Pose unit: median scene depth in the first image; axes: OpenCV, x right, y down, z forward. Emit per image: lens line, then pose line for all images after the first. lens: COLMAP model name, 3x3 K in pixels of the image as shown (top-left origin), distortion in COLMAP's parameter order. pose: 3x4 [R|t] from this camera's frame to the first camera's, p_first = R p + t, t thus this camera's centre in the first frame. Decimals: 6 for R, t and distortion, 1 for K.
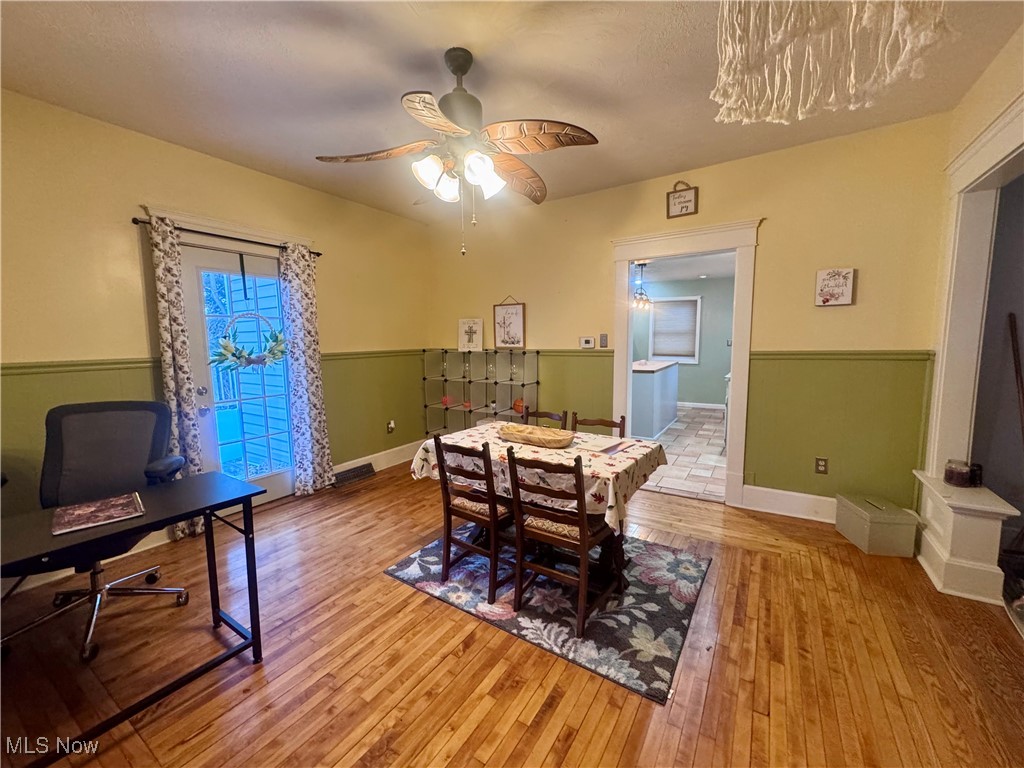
lens RADIAL K [[409.4, 0, 507.9], [0, 409.4, 380.1], [0, 0, 1]] dist [-0.003882, -0.000371]
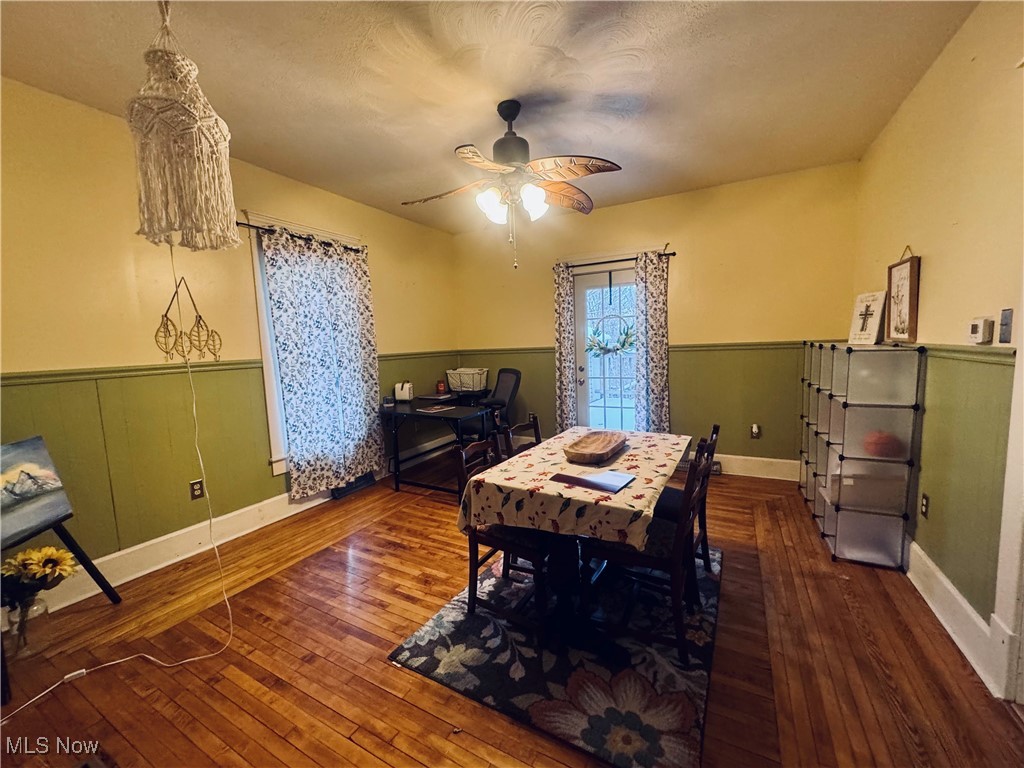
lens RADIAL K [[409.4, 0, 514.4], [0, 409.4, 380.6], [0, 0, 1]] dist [-0.003882, -0.000371]
pose [[0.073503, 0.104093, -0.991848, 1.160463], [-0.063513, 0.993008, 0.099508, -0.101582], [0.995271, 0.055681, 0.079600, 0.955363]]
